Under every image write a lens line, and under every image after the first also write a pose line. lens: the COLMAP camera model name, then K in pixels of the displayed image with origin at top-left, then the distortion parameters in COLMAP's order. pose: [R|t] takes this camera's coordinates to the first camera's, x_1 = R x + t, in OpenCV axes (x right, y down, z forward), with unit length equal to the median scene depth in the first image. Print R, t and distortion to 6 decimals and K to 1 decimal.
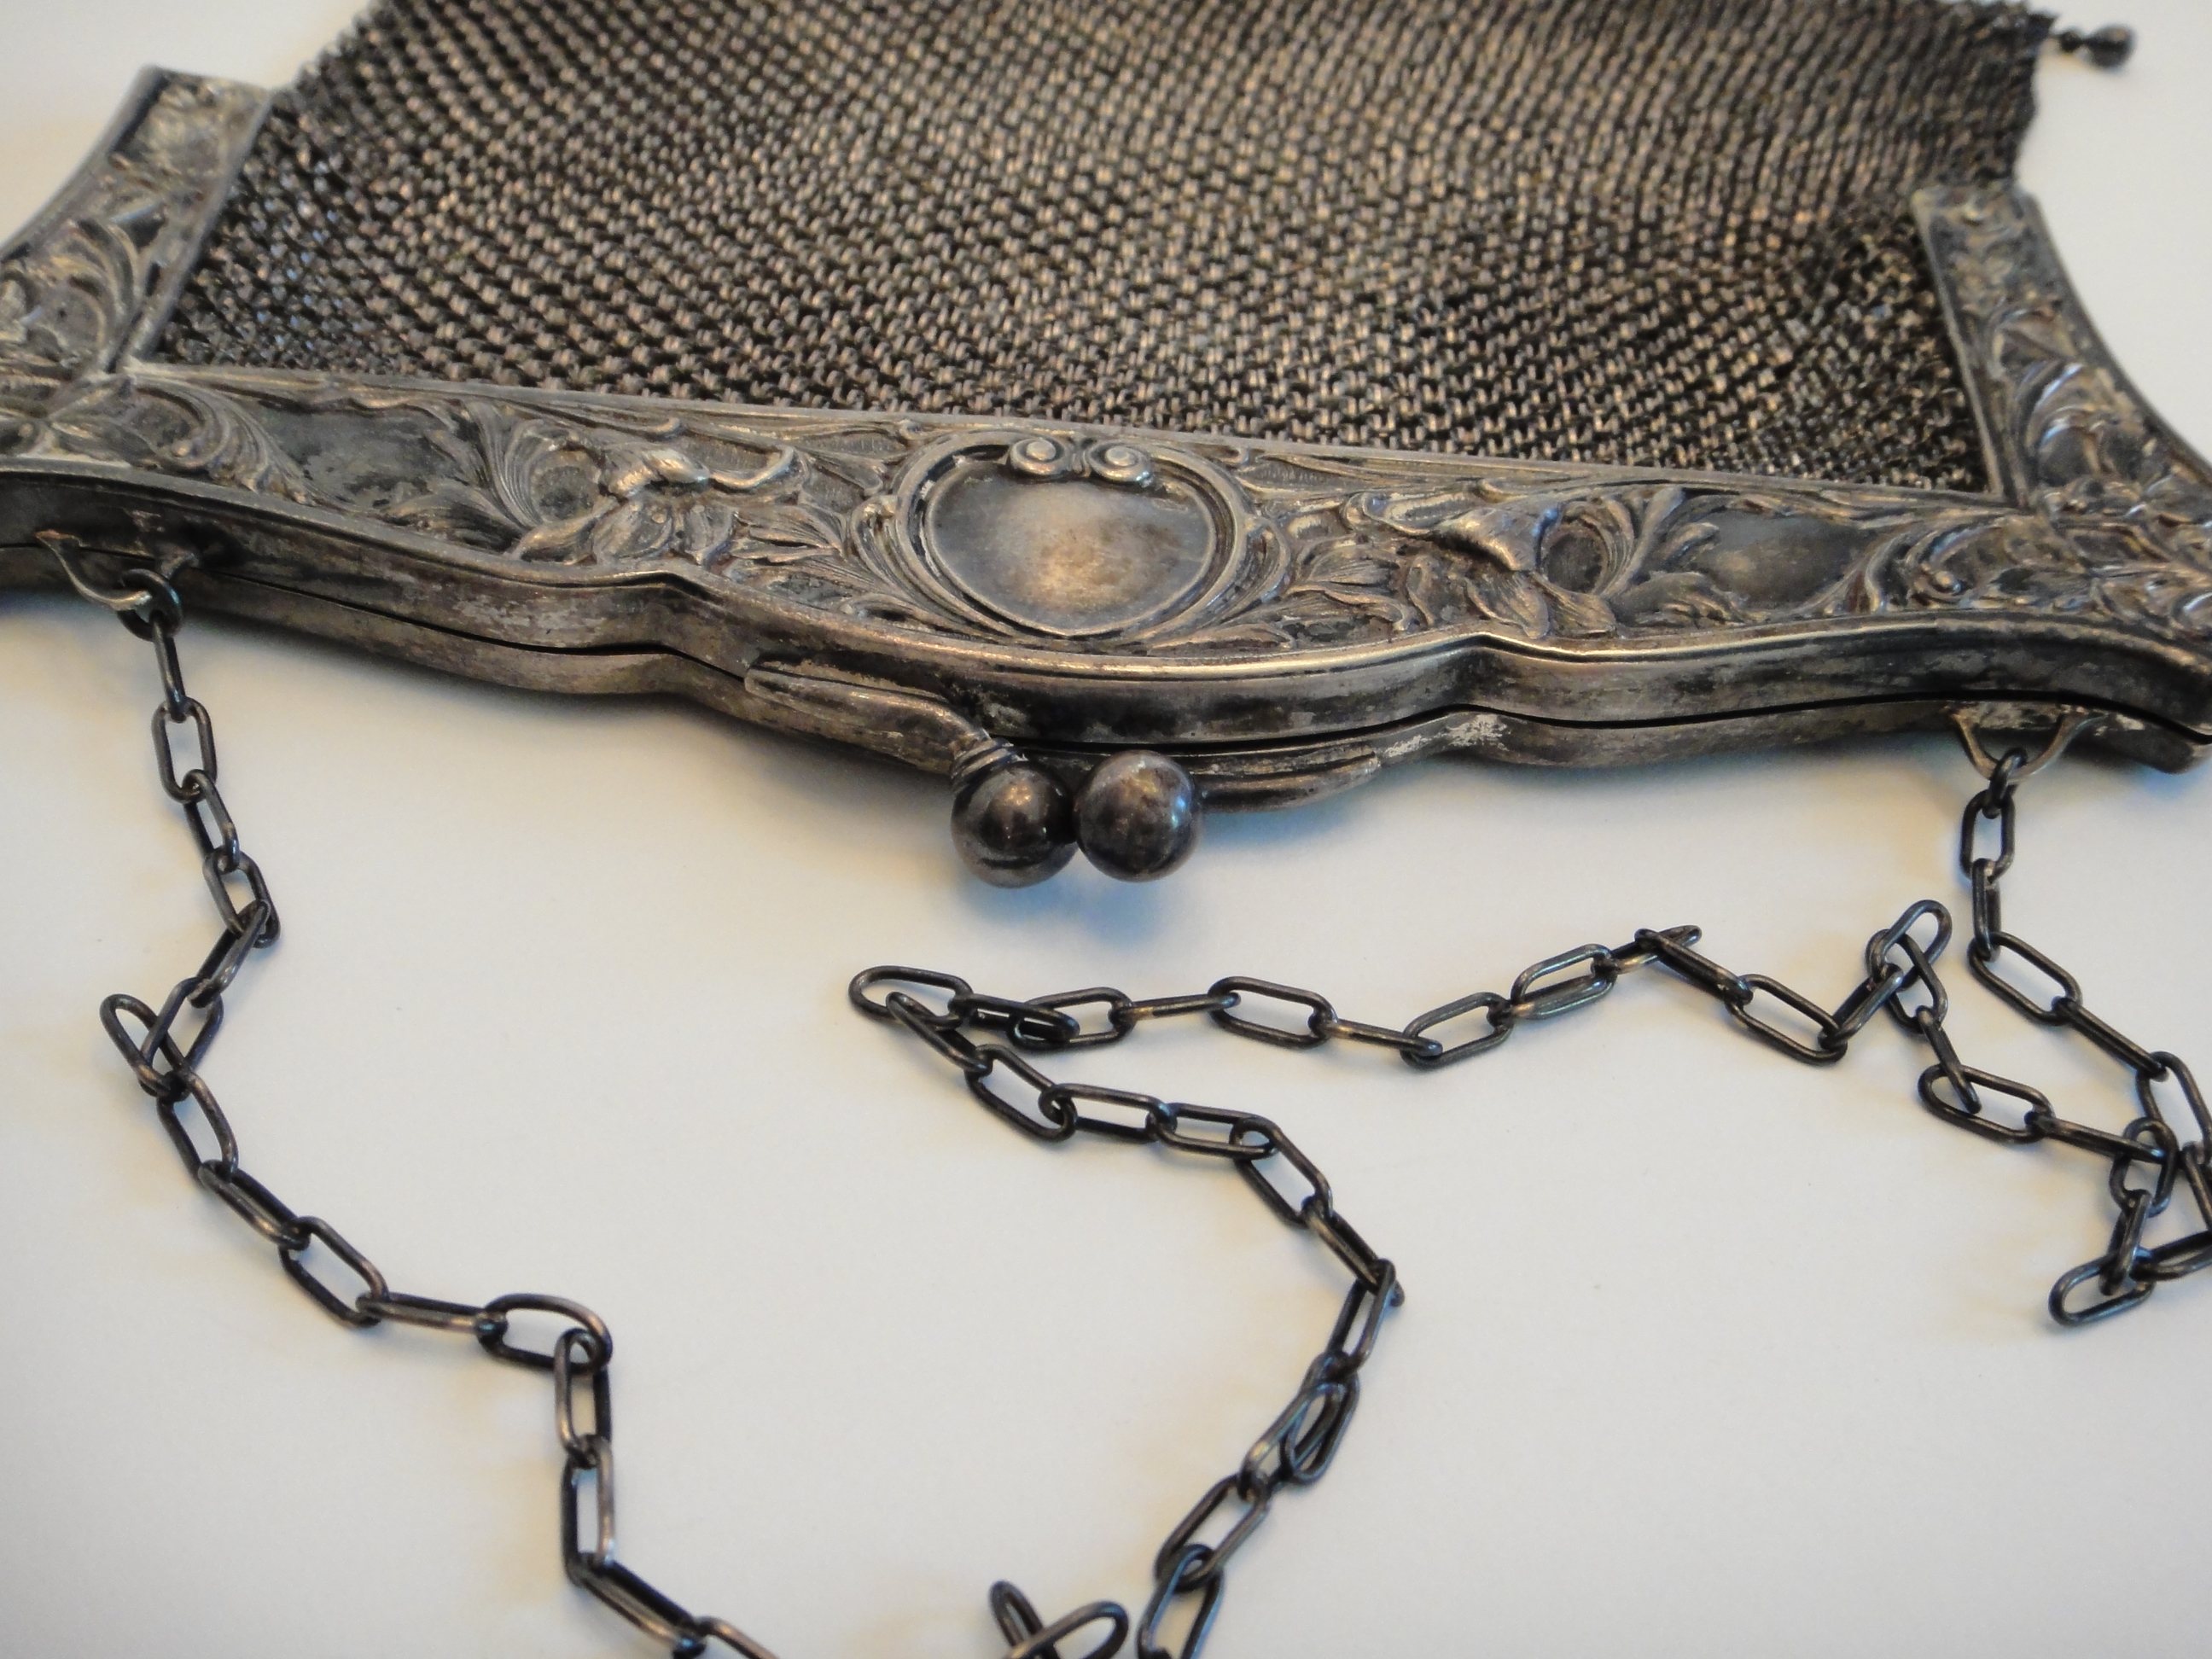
lens RADIAL K [[2536.1, 0, 1106.0], [0, 2536.1, 829.5], [0, 0, 1]] dist [-0.015378, -0.034142]
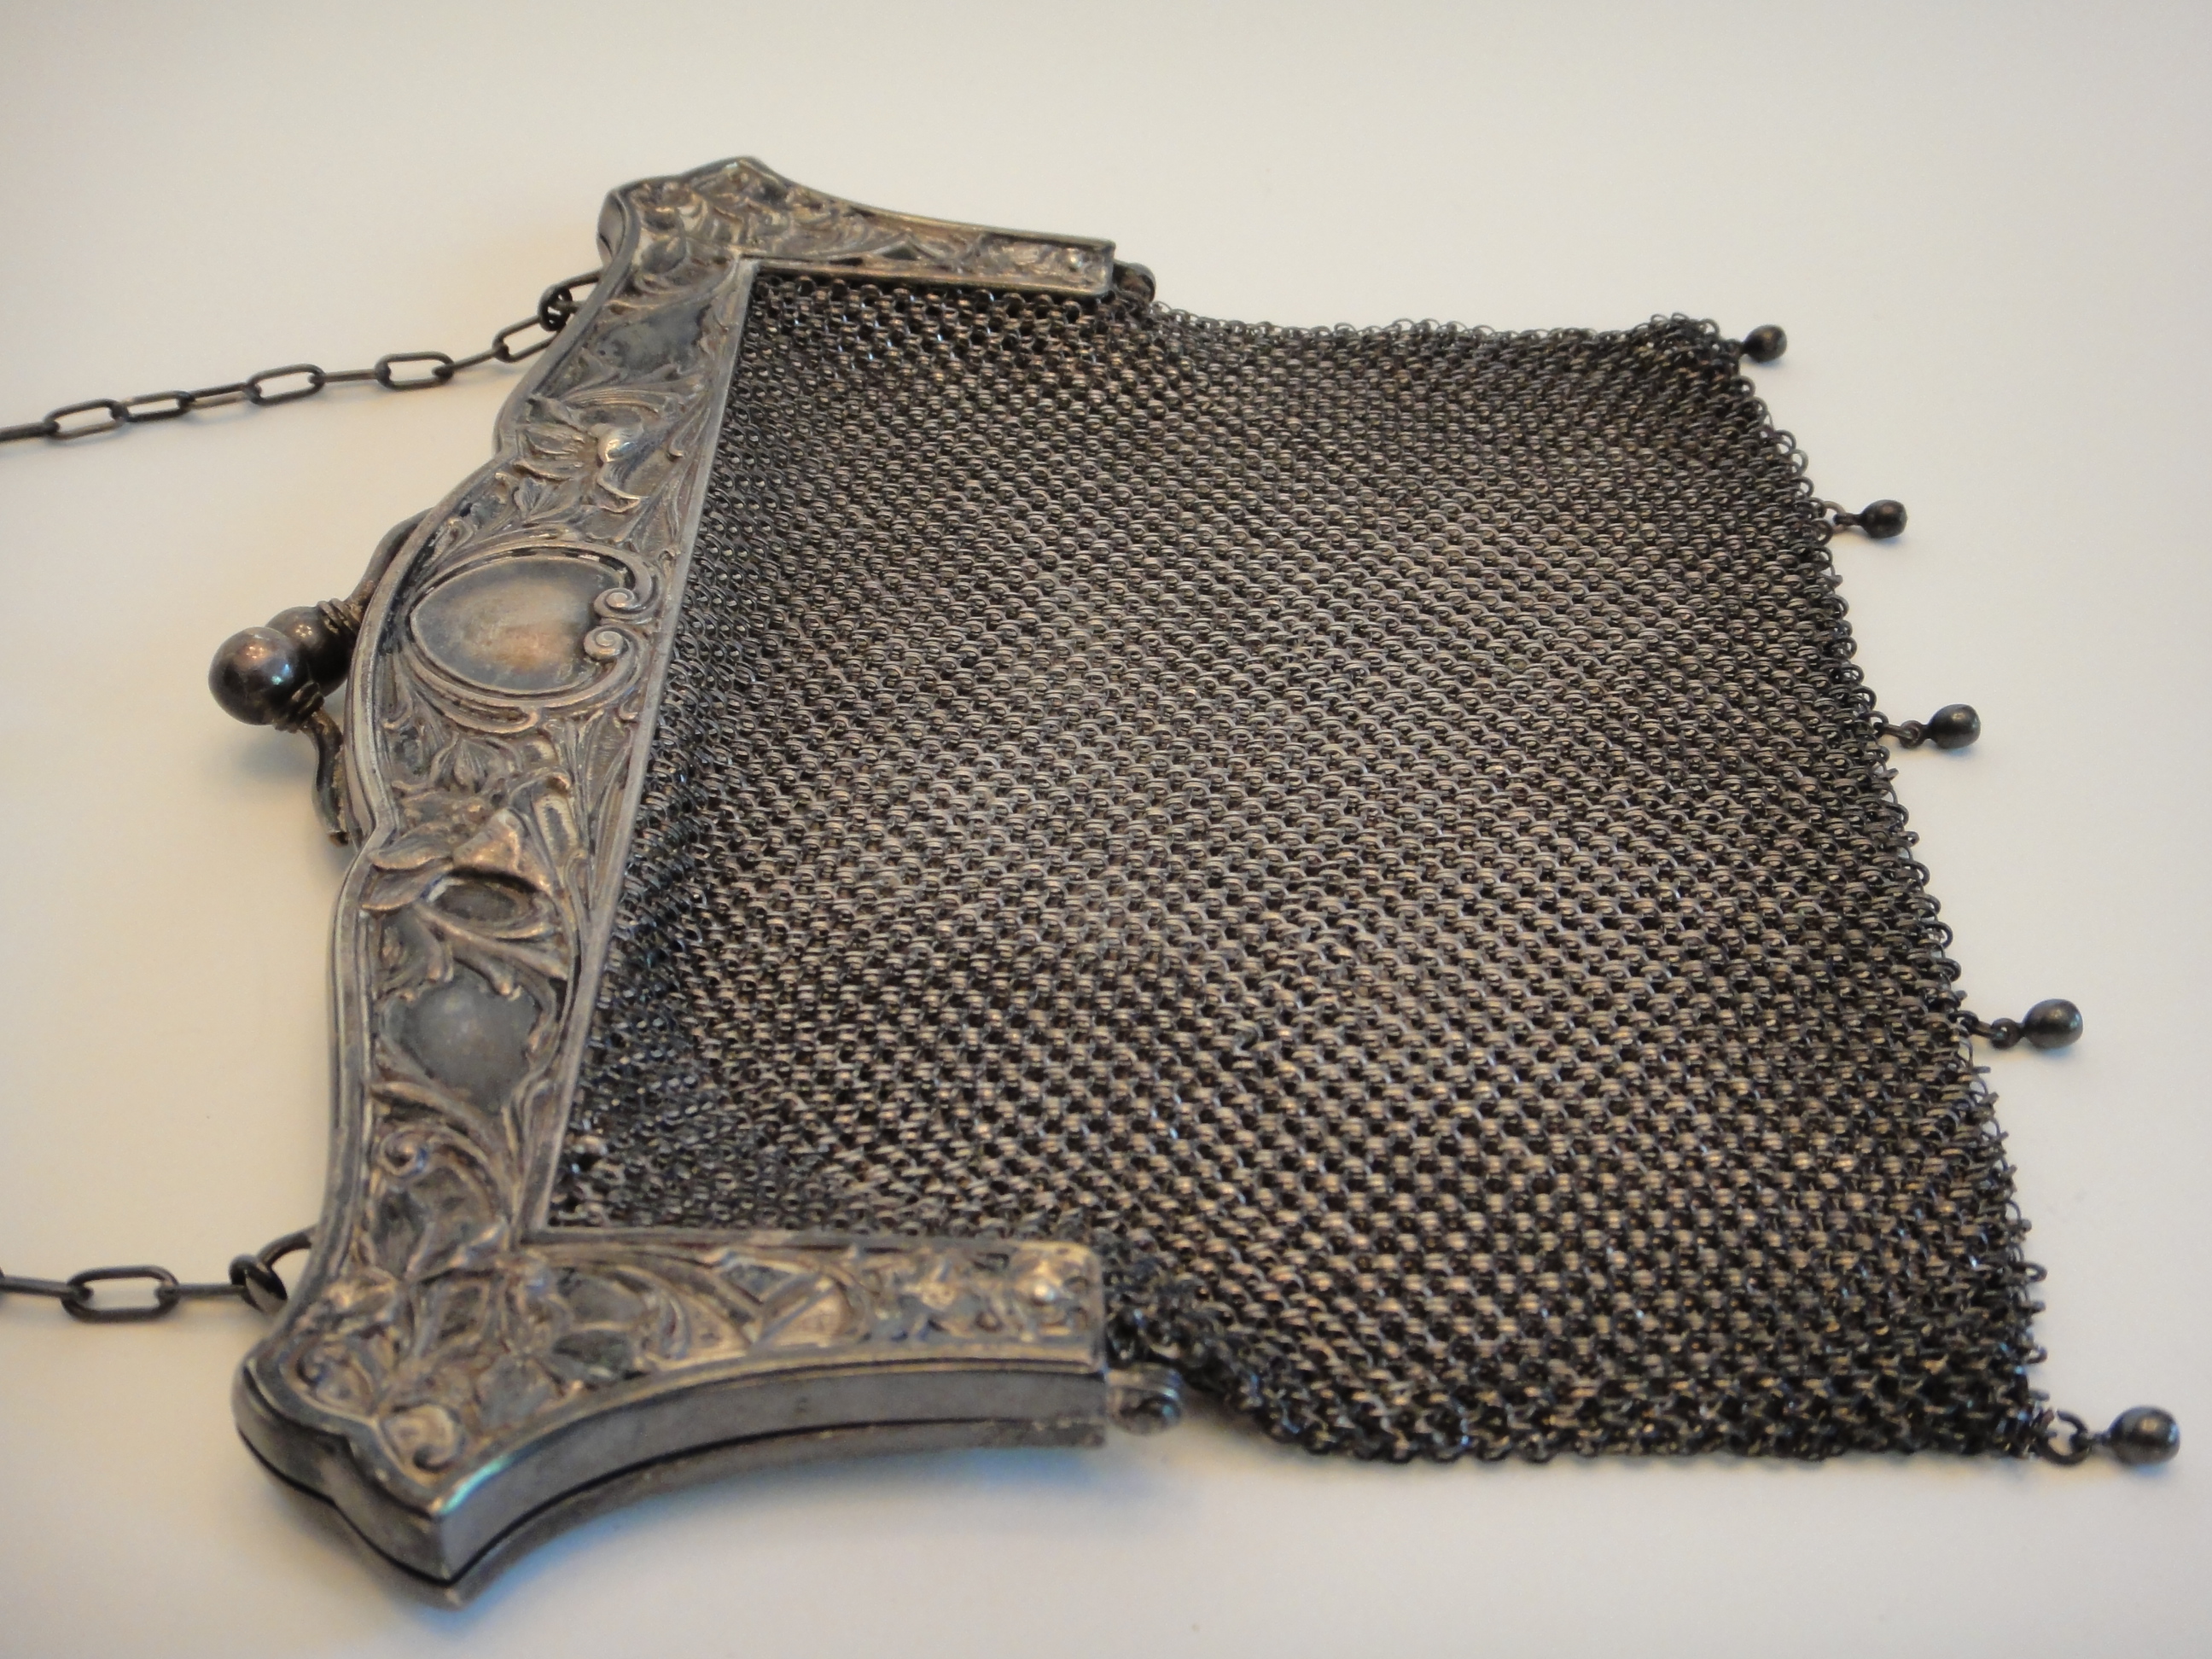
lens RADIAL K [[2536.1, 0, 1106.0], [0, 2536.1, 829.5], [0, 0, 1]] dist [-0.015378, -0.034142]
pose [[0.025157, 0.603834, -0.796713, 1.050284], [-0.778290, 0.512006, 0.363476, -0.734671], [0.627401, 0.610930, 0.482838, 0.606236]]
